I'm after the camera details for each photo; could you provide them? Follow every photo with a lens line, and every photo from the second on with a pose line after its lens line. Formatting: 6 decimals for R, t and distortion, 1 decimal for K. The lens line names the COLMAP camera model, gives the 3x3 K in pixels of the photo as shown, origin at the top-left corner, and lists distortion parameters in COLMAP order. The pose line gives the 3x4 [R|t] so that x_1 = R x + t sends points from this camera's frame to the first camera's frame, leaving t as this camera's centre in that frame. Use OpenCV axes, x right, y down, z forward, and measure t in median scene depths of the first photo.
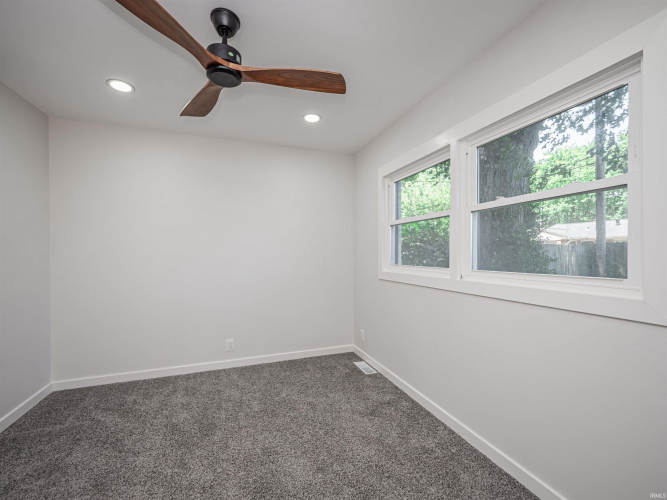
lens RADIAL K [[285.2, 0, 327.0], [0, 285.2, 252.6], [0, 0, 1]] dist [-0.000366, 0.000234]
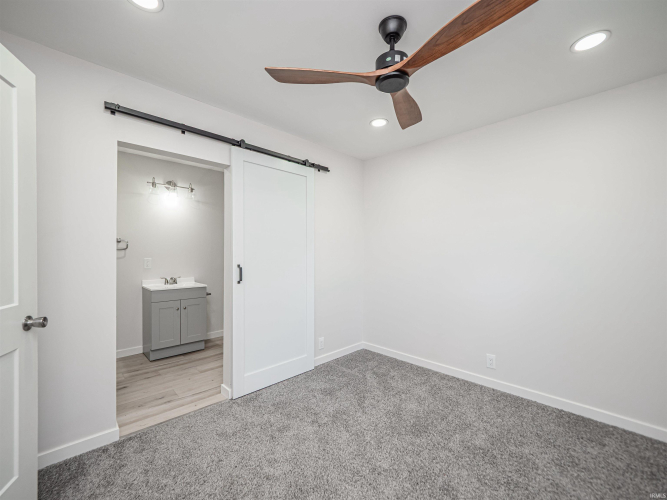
lens RADIAL K [[285.2, 0, 327.0], [0, 285.2, 252.6], [0, 0, 1]] dist [-0.000366, 0.000234]
pose [[0.416260, 0.004811, -0.909233, 0.283015], [-0.007331, 0.999971, 0.001935, -0.005032], [0.909216, 0.005861, 0.416283, 0.217902]]
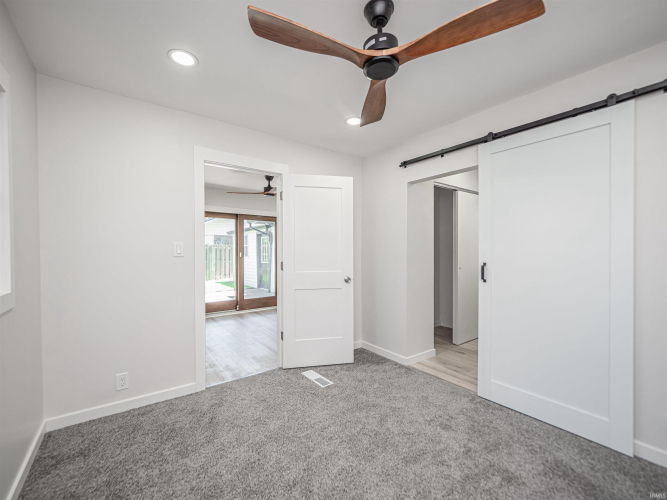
lens RADIAL K [[285.2, 0, 327.0], [0, 285.2, 252.6], [0, 0, 1]] dist [-0.000366, 0.000234]
pose [[-0.957400, 0.004345, -0.288732, 0.053497], [0.002356, 0.999971, 0.007237, -0.002950], [0.288755, 0.006249, -0.957383, 1.109542]]
